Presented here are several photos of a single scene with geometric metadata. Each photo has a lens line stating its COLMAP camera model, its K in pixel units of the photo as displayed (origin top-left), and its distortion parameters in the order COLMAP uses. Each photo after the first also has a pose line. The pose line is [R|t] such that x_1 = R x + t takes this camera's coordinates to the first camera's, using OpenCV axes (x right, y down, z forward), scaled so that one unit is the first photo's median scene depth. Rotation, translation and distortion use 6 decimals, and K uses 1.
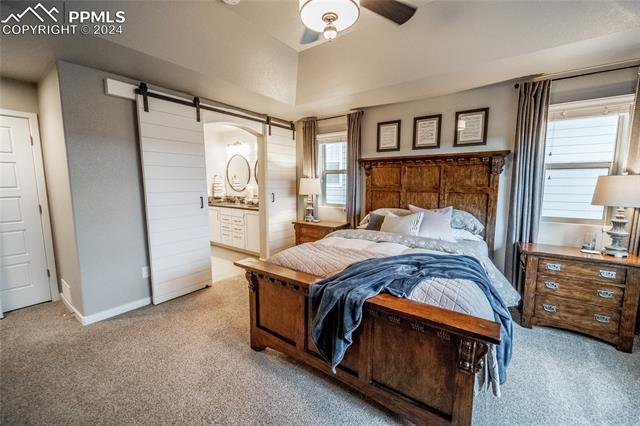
lens RADIAL K [[252.7, 0, 320.0], [0, 252.7, 213.0], [0, 0, 1]] dist [-0.000819, 0.000009]
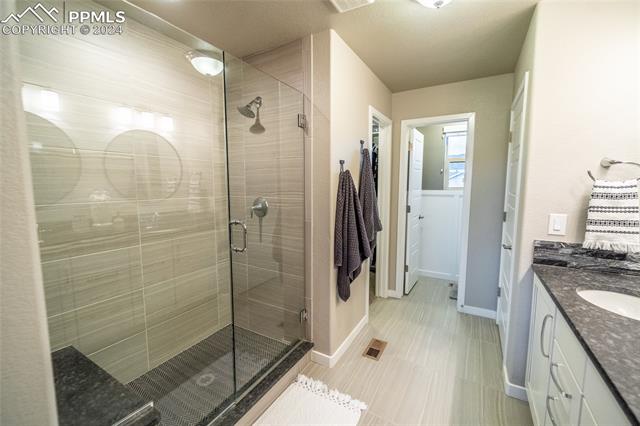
lens RADIAL K [[267.6, 0, 319.7], [0, 267.6, 210.4], [0, 0, 1]] dist [-0.001432, -0.000281]
pose [[0.104050, 0.094526, -0.990070, -0.195250], [-0.117833, 0.989634, 0.082101, -0.096264], [0.987567, 0.108120, 0.114109, 0.743590]]
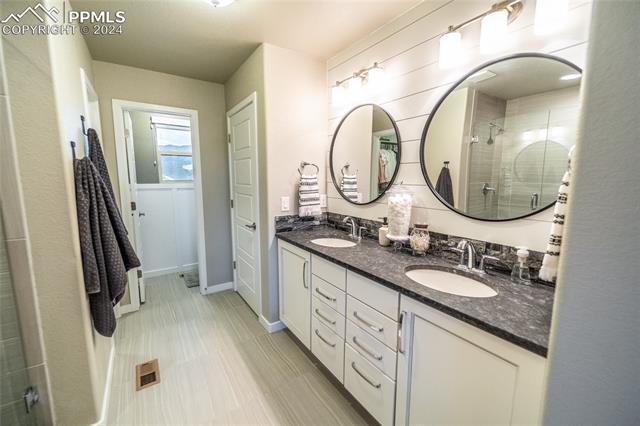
lens RADIAL K [[257.1, 0, 319.1], [0, 257.1, 210.4], [0, 0, 1]] dist [-0.002691, -0.000181]
pose [[0.943289, 0.039295, -0.329639, -0.267015], [-0.036495, 0.999226, 0.014680, -0.085229], [0.329961, -0.001817, 0.943993, 0.654800]]
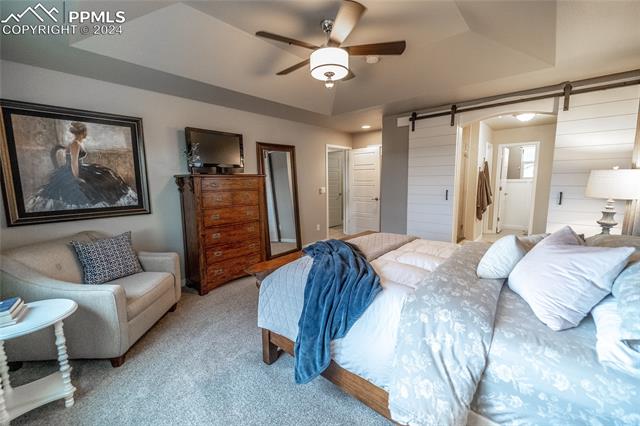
lens RADIAL K [[267.6, 0, 319.7], [0, 267.6, 210.4], [0, 0, 1]] dist [-0.001432, -0.000281]
pose [[-0.082682, 0.114784, -0.989944, 0.483433], [-0.106864, 0.986596, 0.123321, -0.037298], [0.990830, 0.115986, -0.069307, 0.305025]]
